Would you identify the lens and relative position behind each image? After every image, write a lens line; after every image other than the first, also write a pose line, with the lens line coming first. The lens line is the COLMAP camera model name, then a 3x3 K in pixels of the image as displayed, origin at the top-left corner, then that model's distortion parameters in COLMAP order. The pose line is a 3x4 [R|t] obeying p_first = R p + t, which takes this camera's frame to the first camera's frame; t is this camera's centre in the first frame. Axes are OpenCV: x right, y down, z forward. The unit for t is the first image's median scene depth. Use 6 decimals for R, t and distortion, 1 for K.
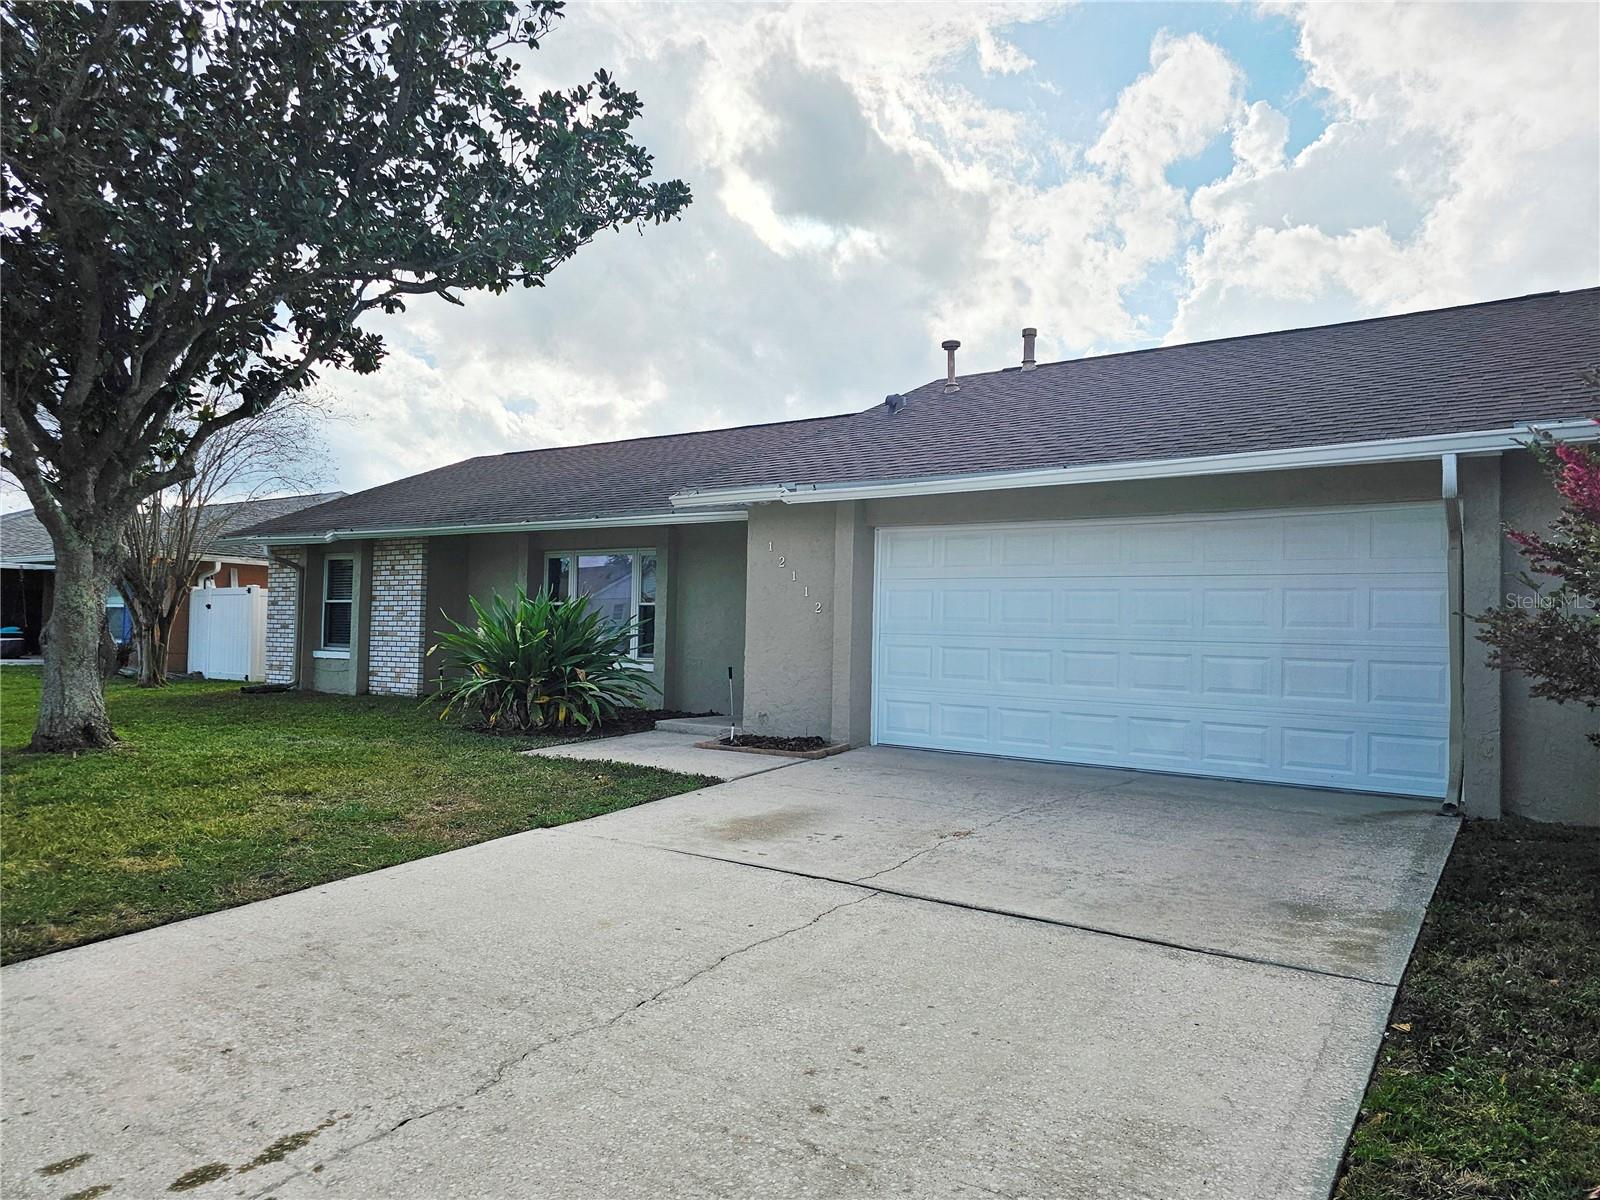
lens RADIAL K [[1078.6, 0, 800.0], [0, 1078.6, 600.0], [0, 0, 1]] dist [0.024209, -0.002564]
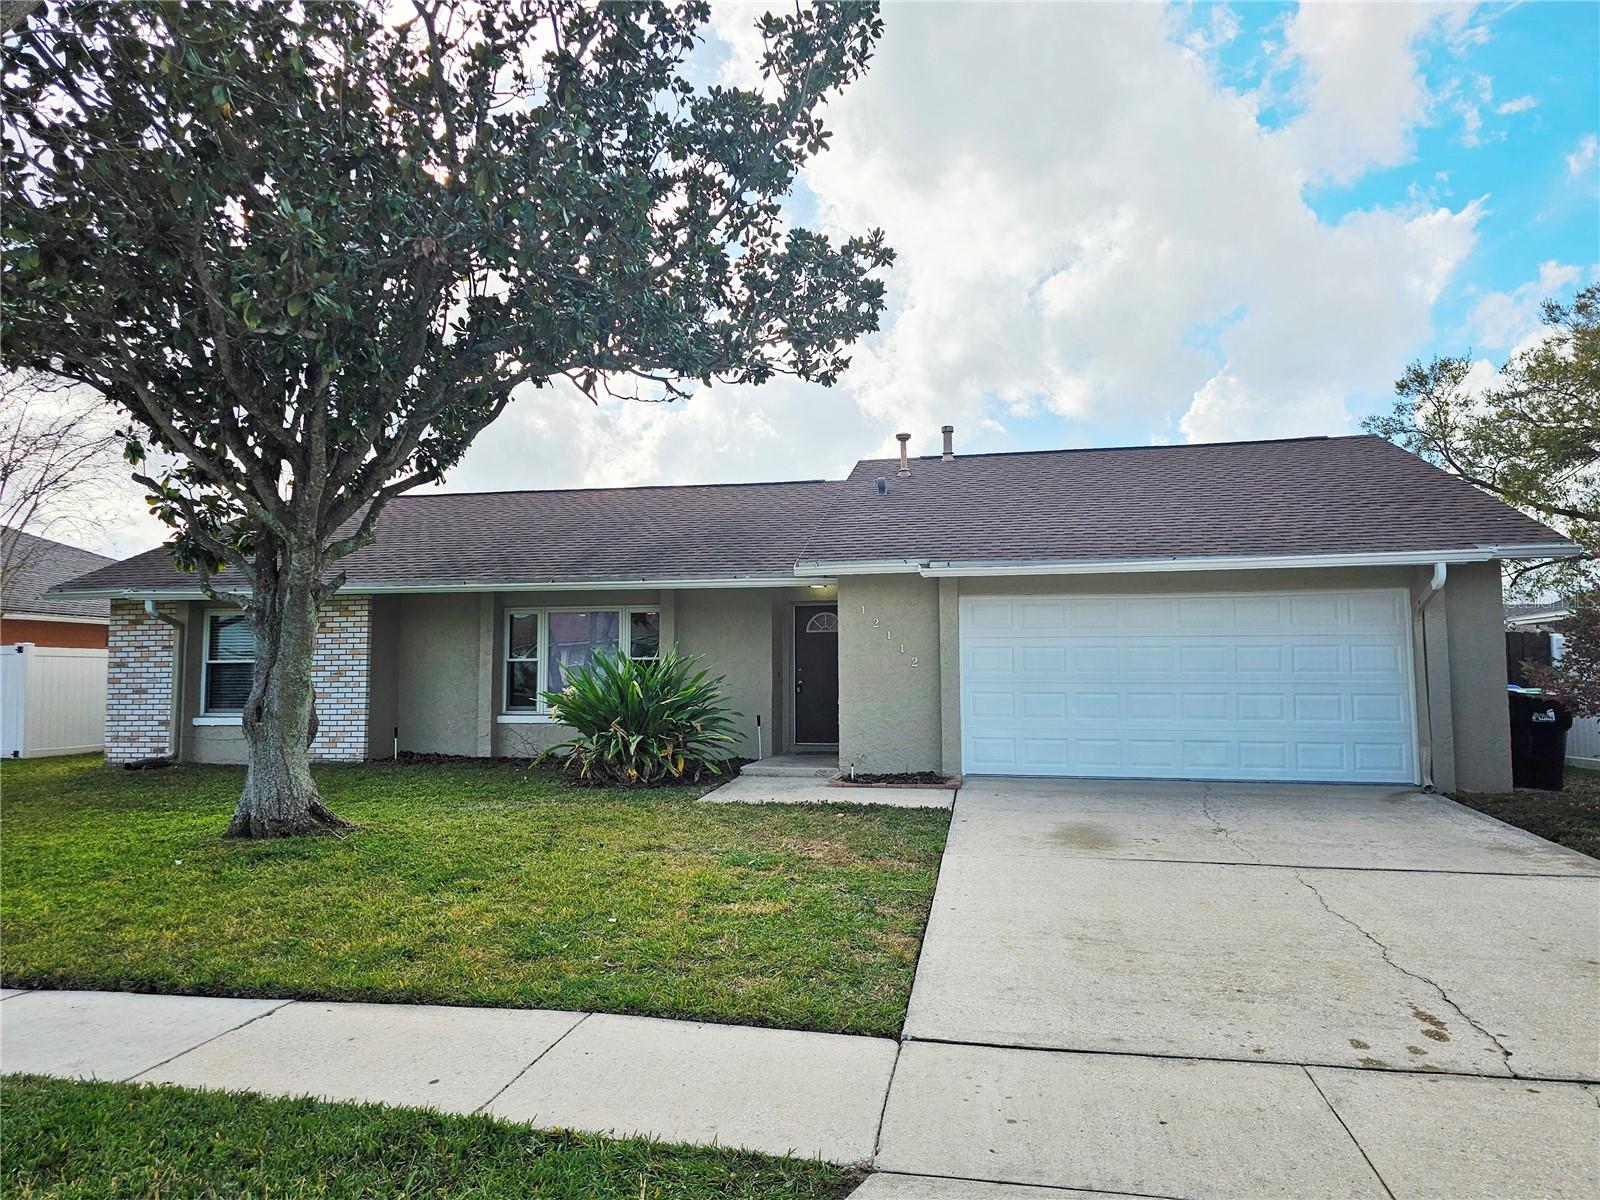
lens RADIAL K [[1078.6, 0, 800.0], [0, 1078.6, 600.0], [0, 0, 1]] dist [0.024209, -0.002564]
pose [[0.912962, 0.002314, 0.408039, -0.604885], [0.011651, 0.999428, -0.031736, -0.026955], [-0.407879, 0.033728, 0.912413, -0.041448]]
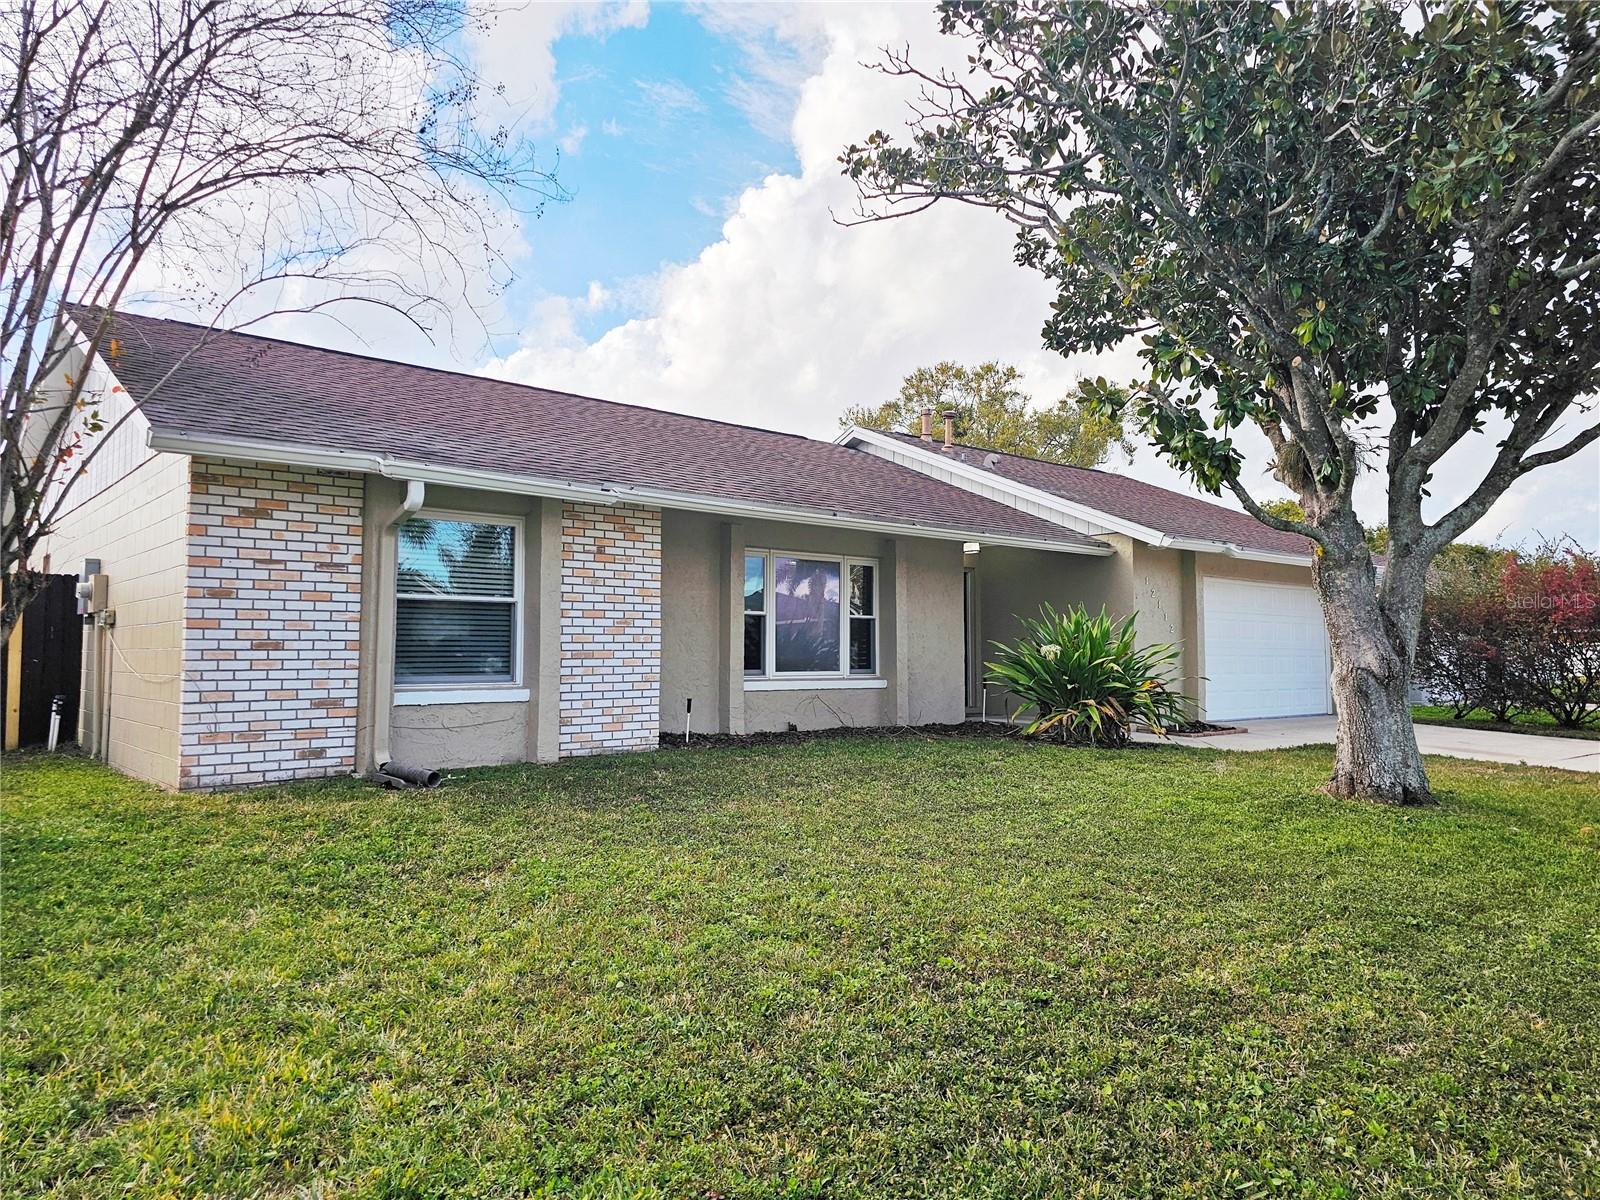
lens RADIAL K [[1067.0, 0, 803.2], [0, 1067.0, 586.3], [0, 0, 1]] dist [0.020520, -0.001570]
pose [[0.224486, 0.039521, 0.973676, -1.516799], [-0.029323, 0.998999, -0.033789, 0.013892], [-0.974036, -0.020966, 0.225420, 1.177584]]
